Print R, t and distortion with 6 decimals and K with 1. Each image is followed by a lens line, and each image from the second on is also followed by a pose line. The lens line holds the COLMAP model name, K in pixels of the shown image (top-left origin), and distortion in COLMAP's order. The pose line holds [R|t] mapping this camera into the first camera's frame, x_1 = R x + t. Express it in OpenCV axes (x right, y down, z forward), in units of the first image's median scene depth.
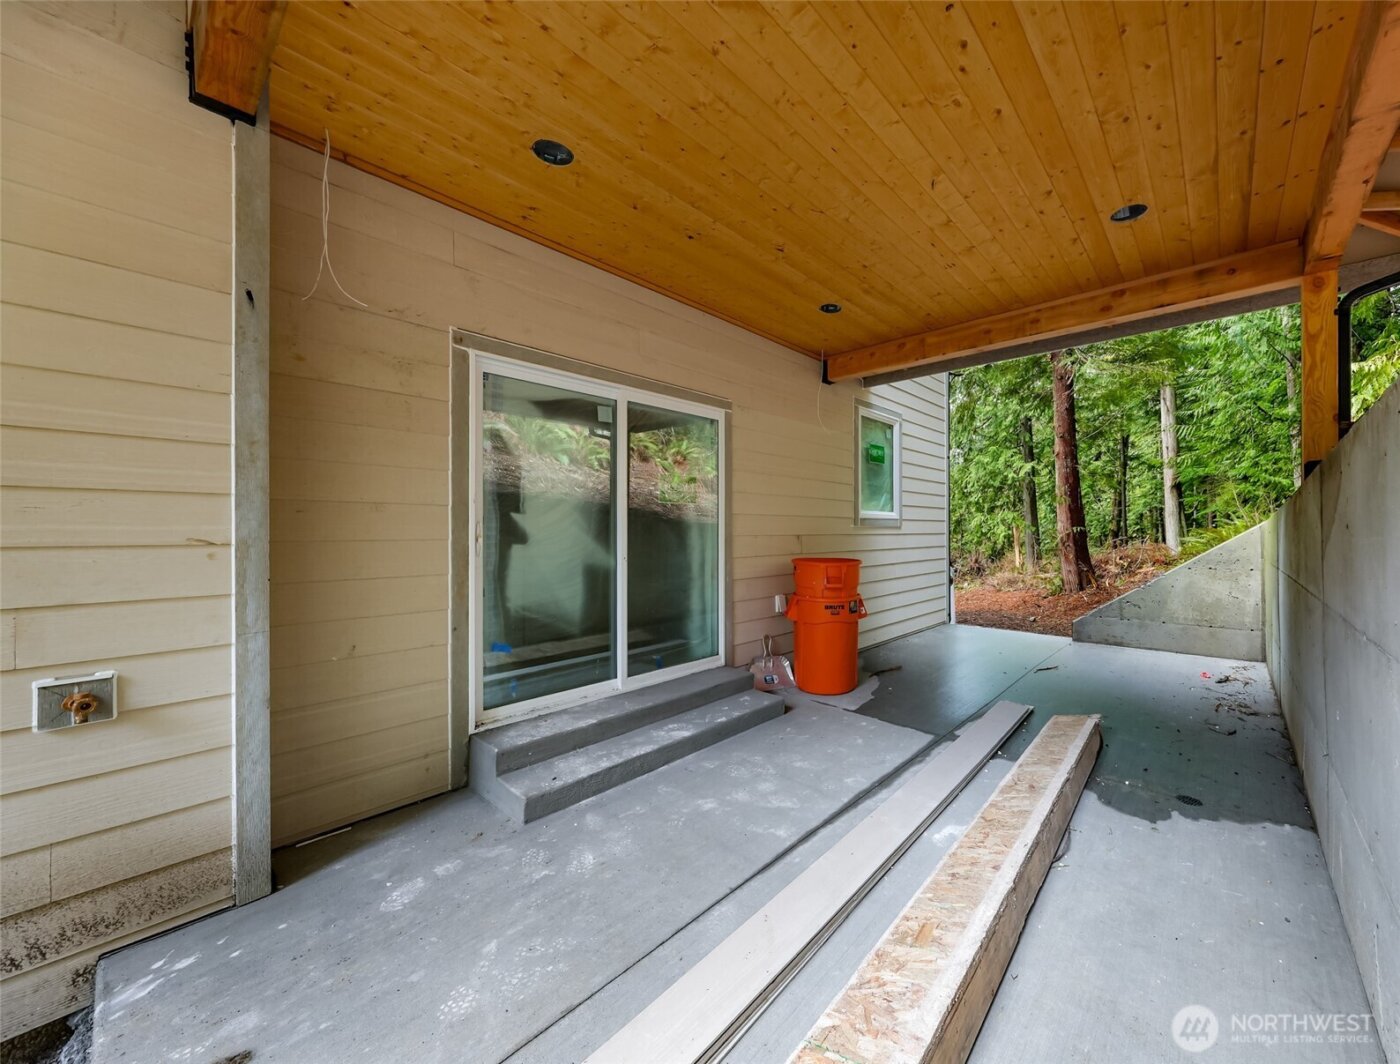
lens RADIAL K [[540.1, 0, 805.6], [0, 540.1, 529.3], [0, 0, 1]] dist [0.002835, 0.000130]
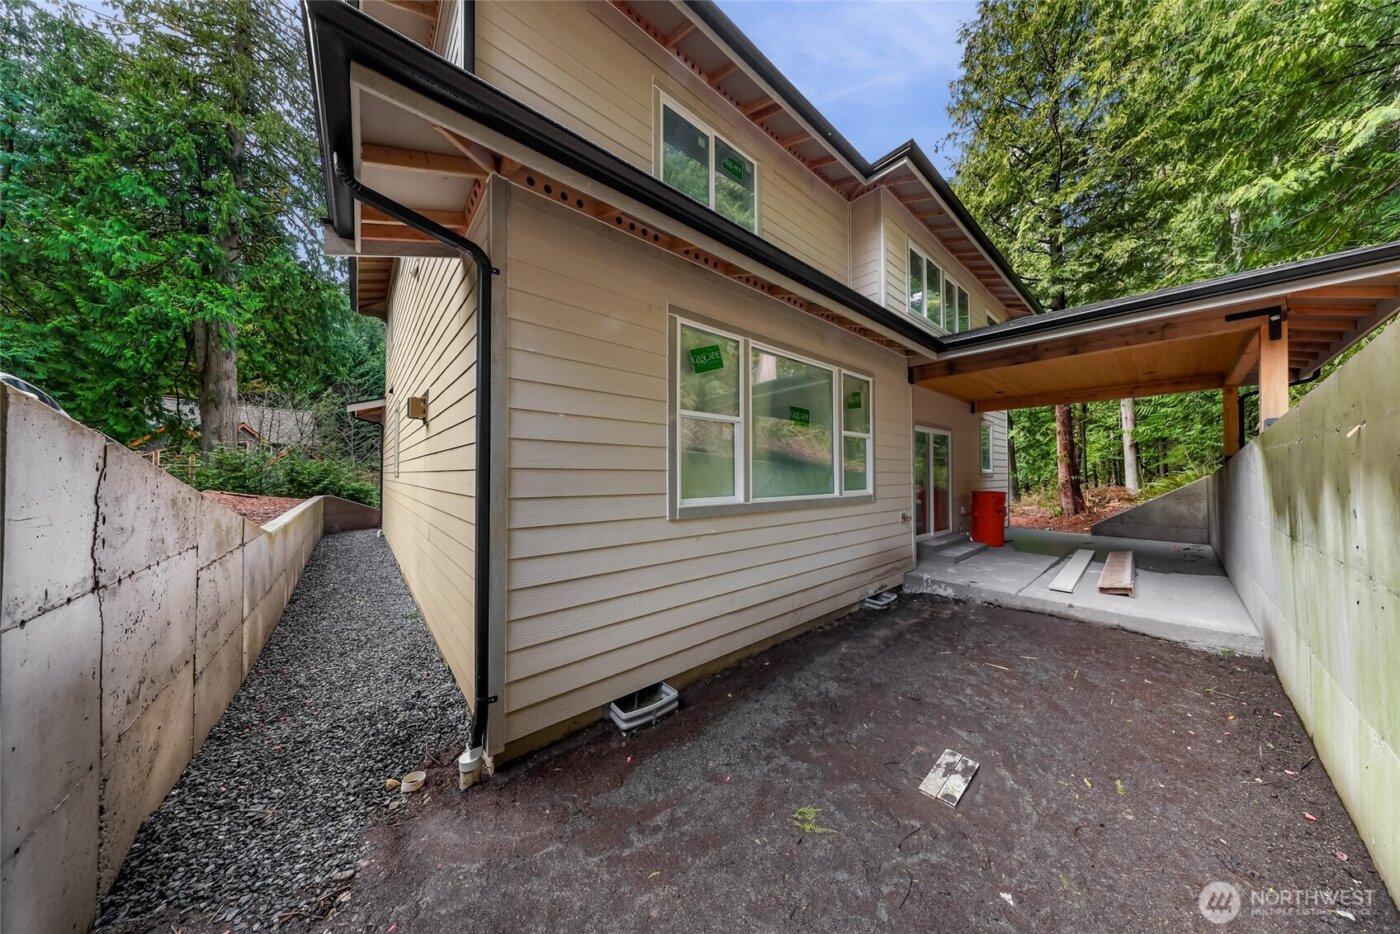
lens RADIAL K [[406.4, 0, 708.0], [0, 406.4, 467.8], [0, 0, 1]] dist [0.000387, 0.000046]
pose [[0.982045, 0.000052, -0.188647, -0.927761], [-0.002840, 0.999891, -0.014506, -0.020172], [0.188625, 0.014782, 0.981938, -1.116733]]
